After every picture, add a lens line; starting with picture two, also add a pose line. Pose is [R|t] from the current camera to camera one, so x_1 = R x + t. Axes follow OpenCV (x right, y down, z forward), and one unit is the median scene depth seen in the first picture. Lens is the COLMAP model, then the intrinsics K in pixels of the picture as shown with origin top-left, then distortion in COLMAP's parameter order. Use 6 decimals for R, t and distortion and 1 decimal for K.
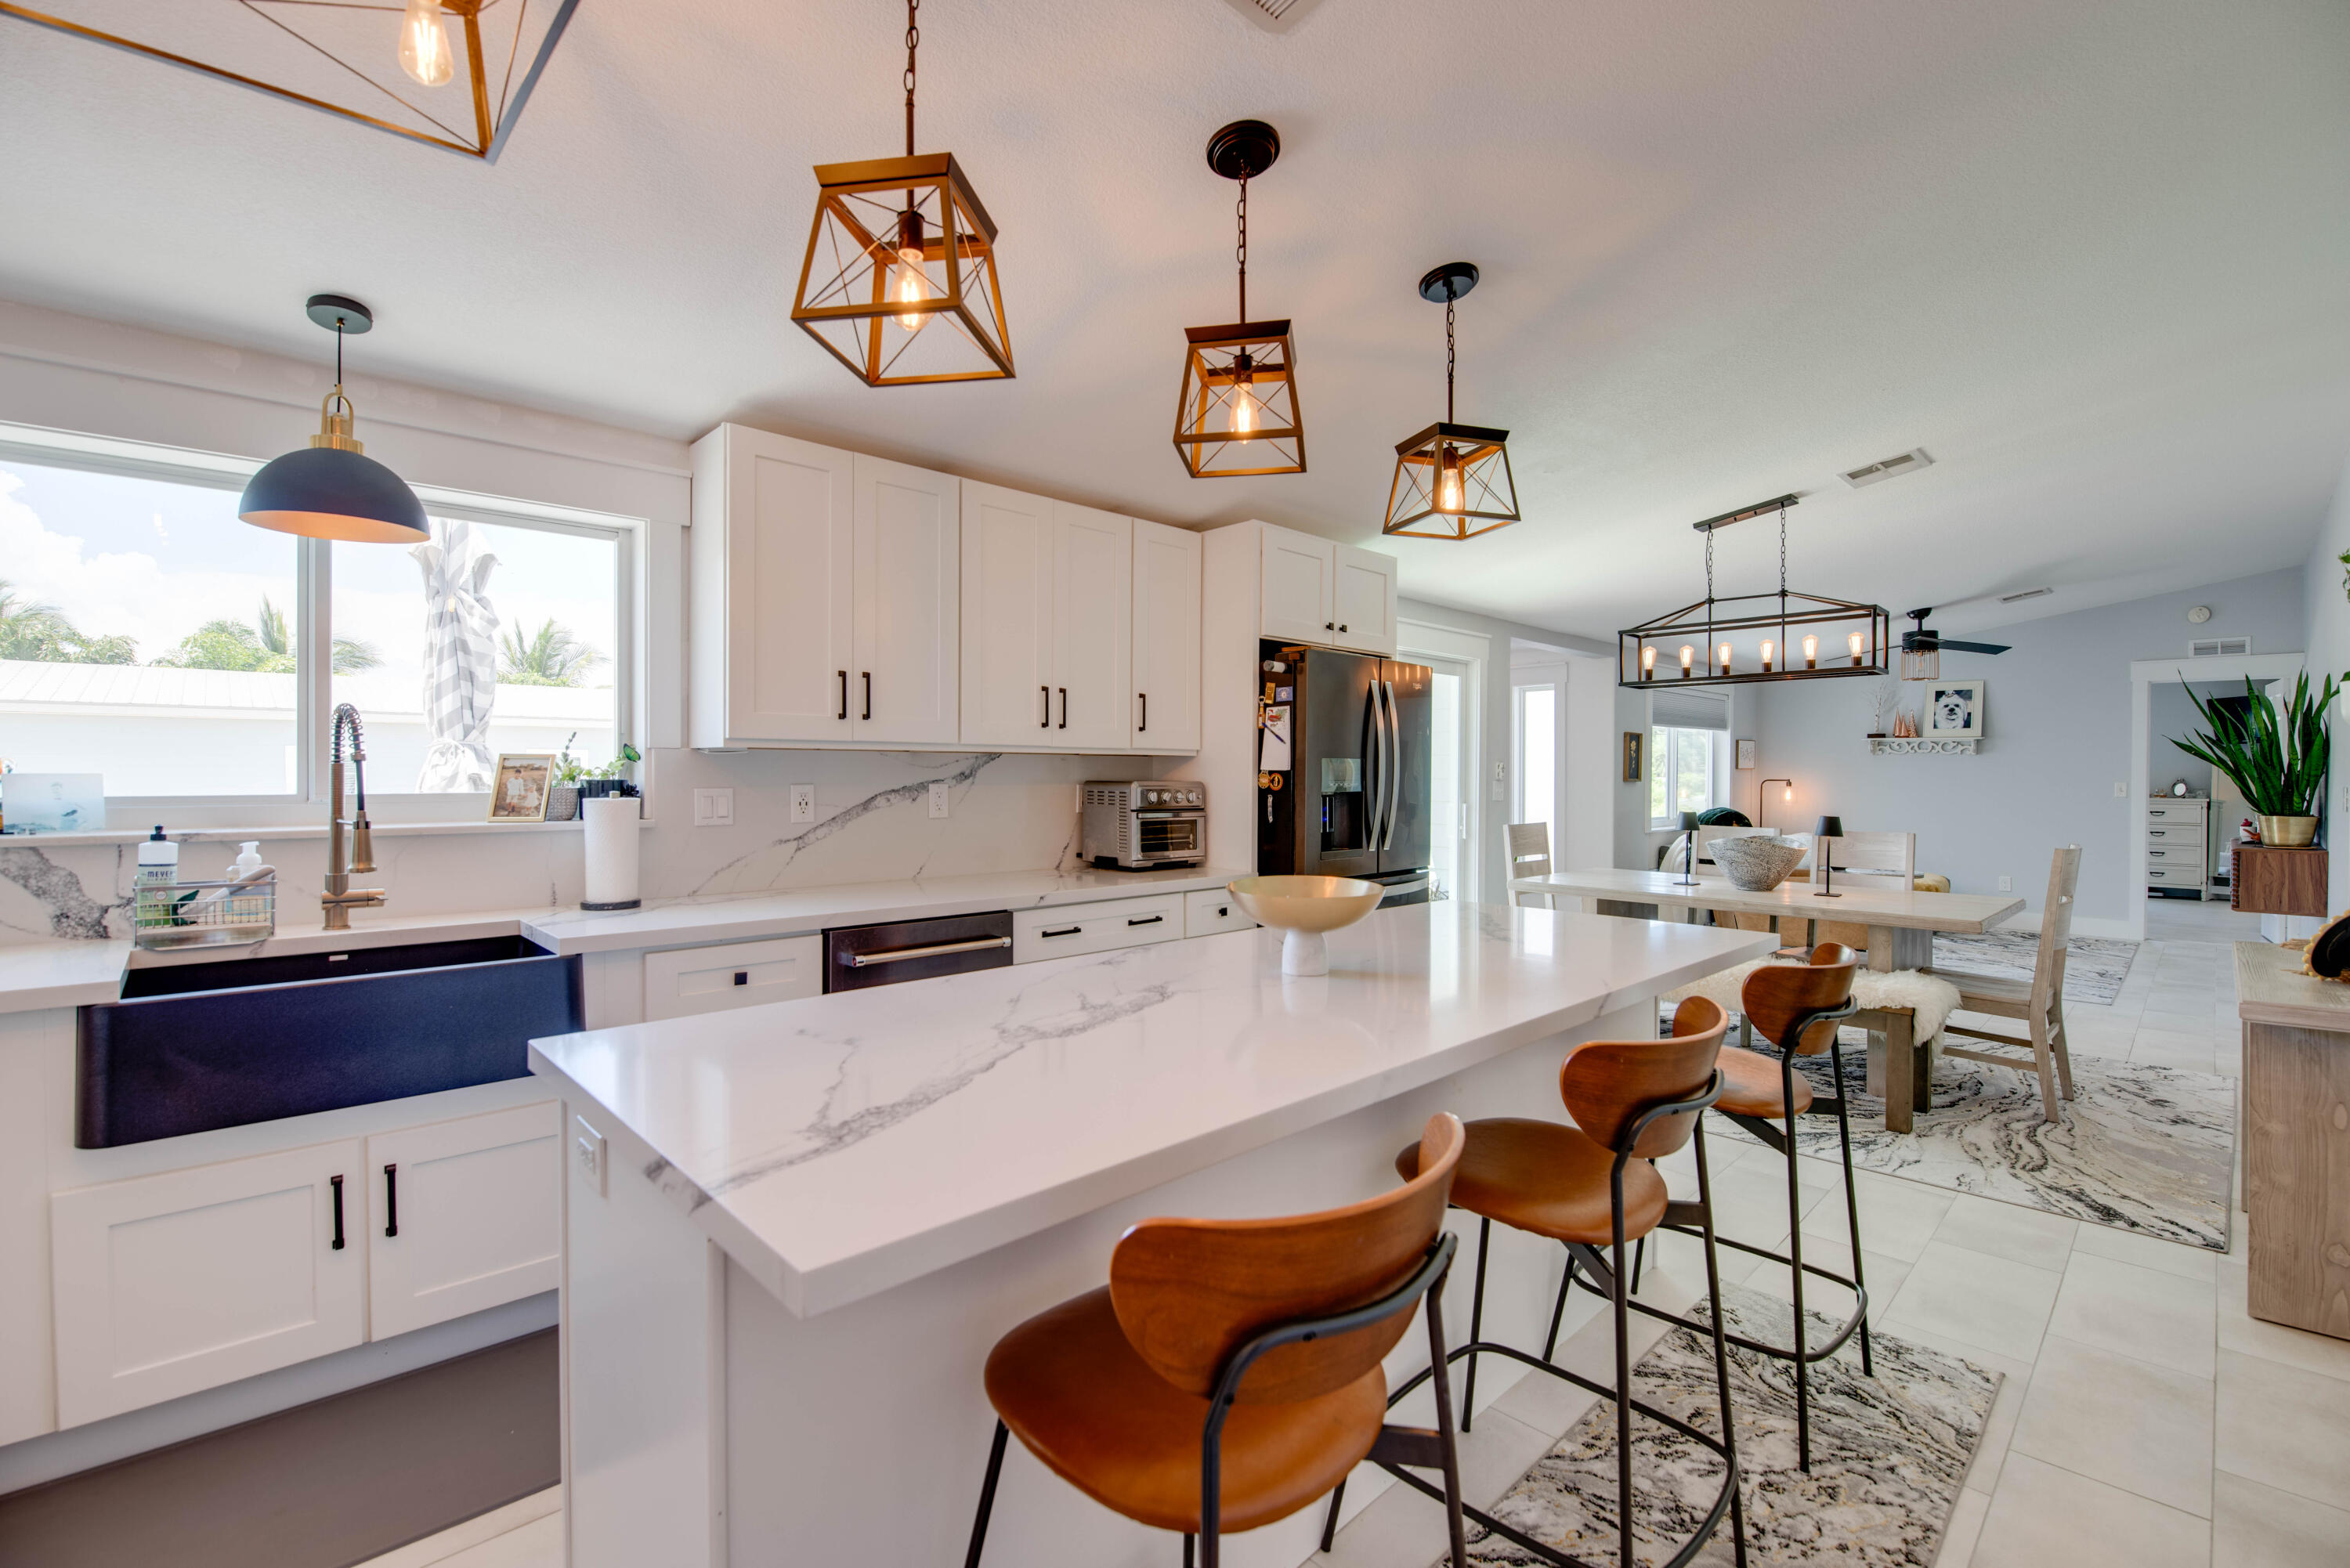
lens RADIAL K [[1046.7, 0, 1184.2], [0, 1046.7, 785.0], [0, 0, 1]] dist [-0.020578, -0.000329]
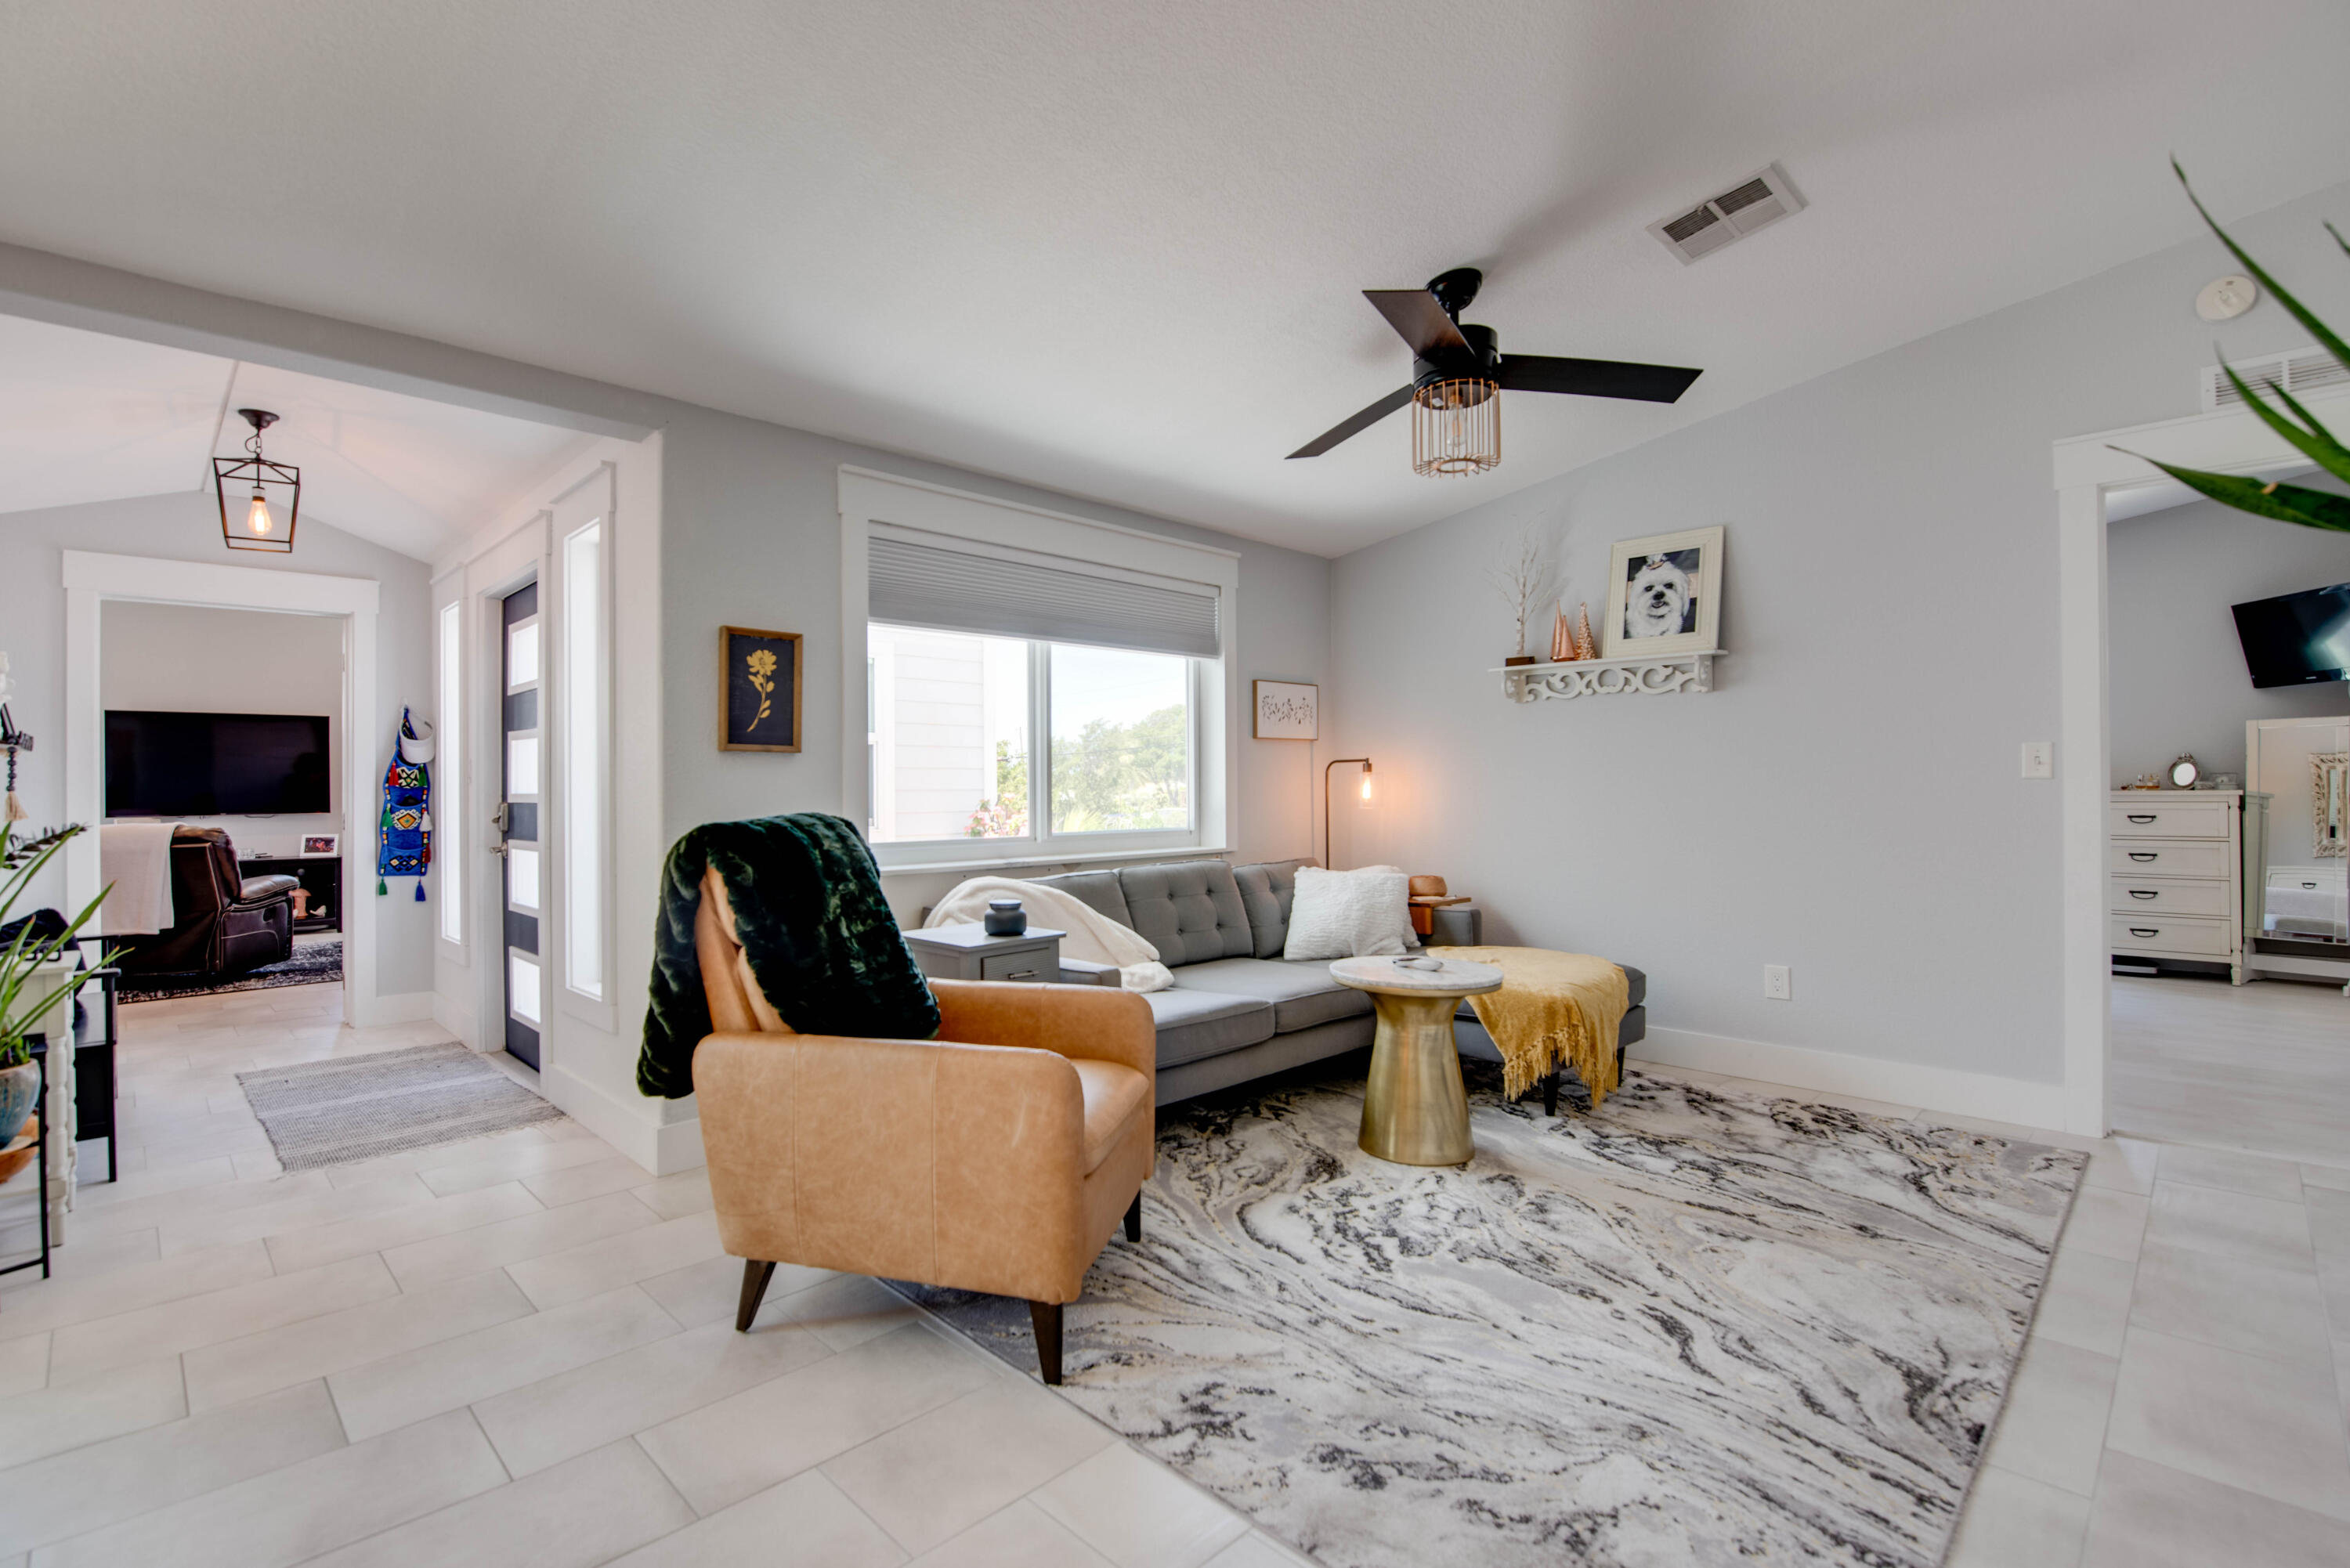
lens RADIAL K [[1046.8, 0, 1161.0], [0, 1046.8, 792.5], [0, 0, 1]] dist [0.001318, 0.000125]
pose [[0.999933, -0.011133, -0.003097, 0.529736], [0.011104, 0.999897, -0.009039, 0.015883], [0.003197, 0.009004, 0.999954, 0.545935]]
